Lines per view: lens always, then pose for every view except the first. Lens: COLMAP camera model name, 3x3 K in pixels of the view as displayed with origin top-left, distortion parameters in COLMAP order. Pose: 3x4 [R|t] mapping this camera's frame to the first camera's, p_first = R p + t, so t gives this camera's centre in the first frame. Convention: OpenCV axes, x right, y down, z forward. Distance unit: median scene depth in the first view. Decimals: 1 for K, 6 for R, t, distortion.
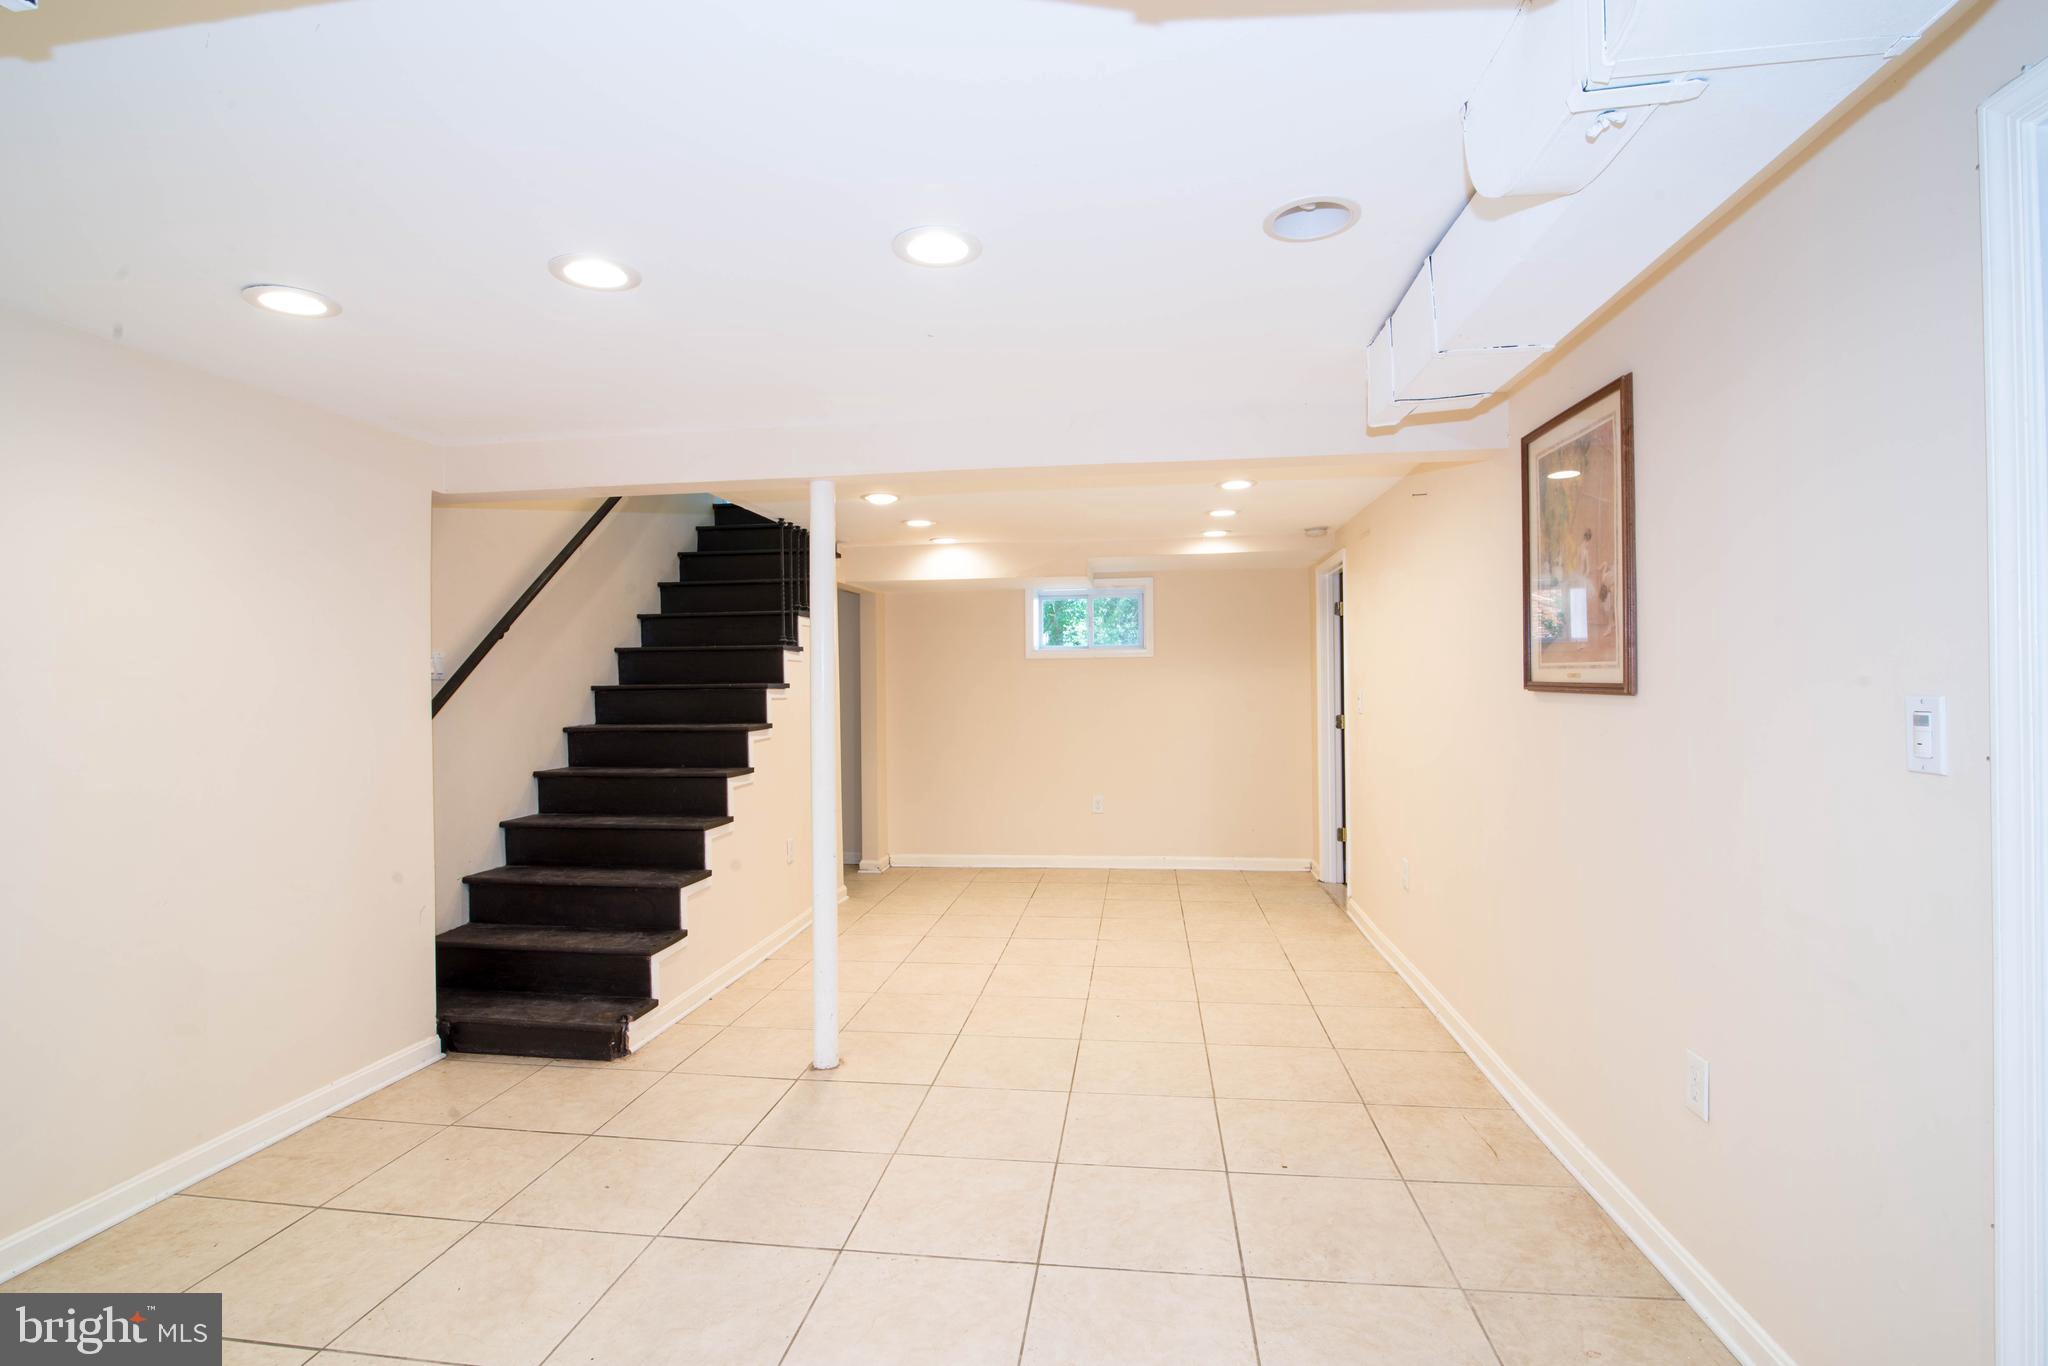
lens RADIAL K [[936.6, 0, 1028.2], [0, 936.6, 683.8], [0, 0, 1]] dist [-0.019844, 0.000976]
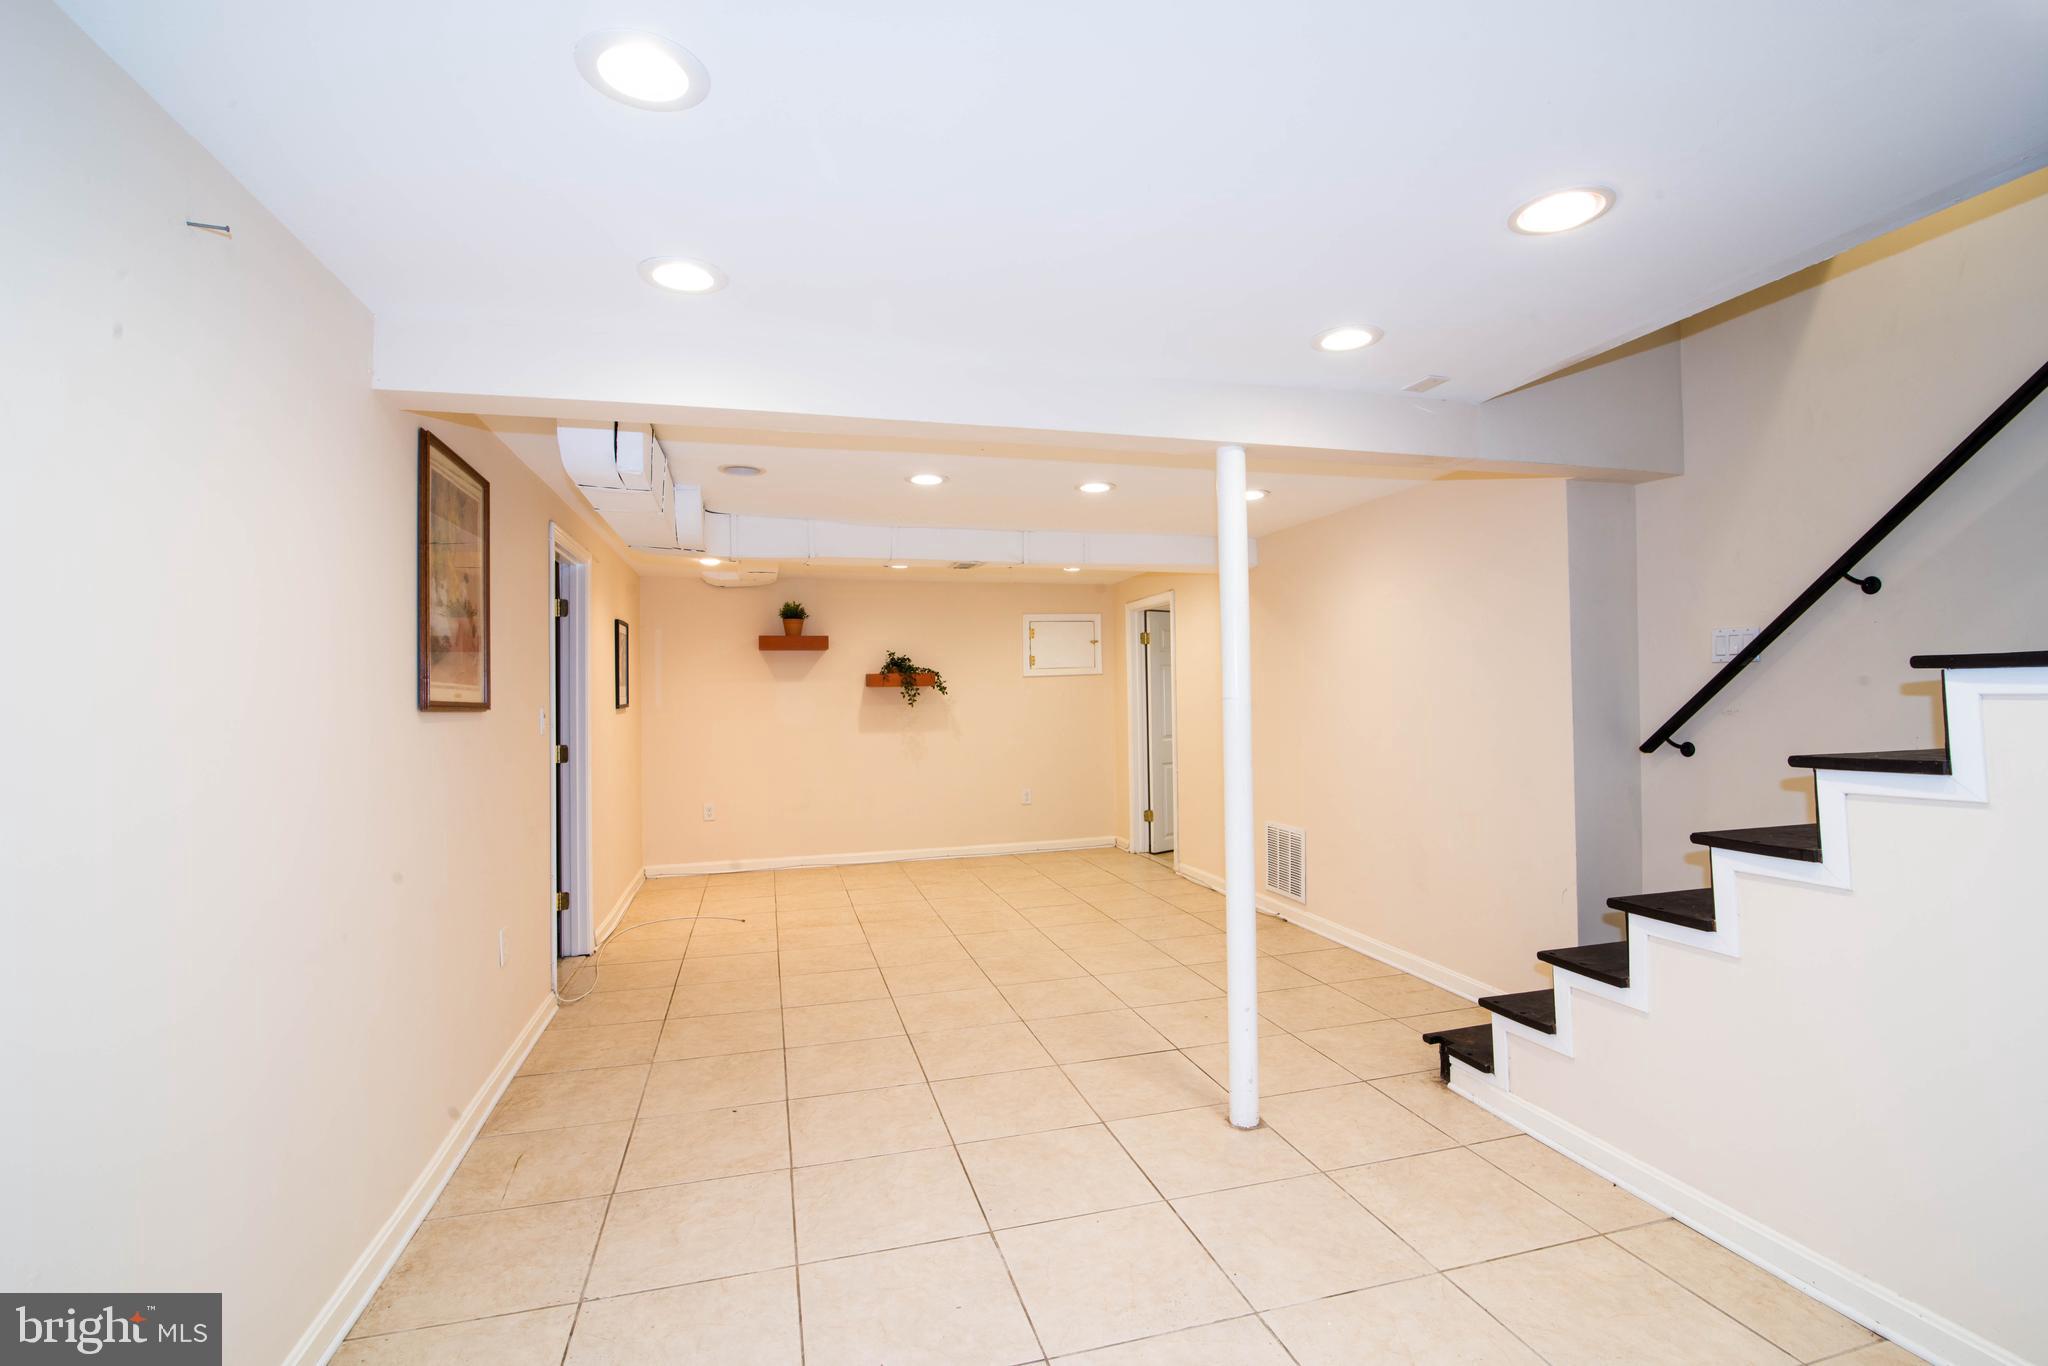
lens RADIAL K [[936.6, 0, 1036.3], [0, 936.6, 682.5], [0, 0, 1]] dist [-0.019844, 0.000976]
pose [[-0.917754, 0.021381, -0.396573, 0.385079], [0.027543, 0.999572, -0.009849, 0.004857], [0.396193, -0.019962, -0.917950, 2.248632]]
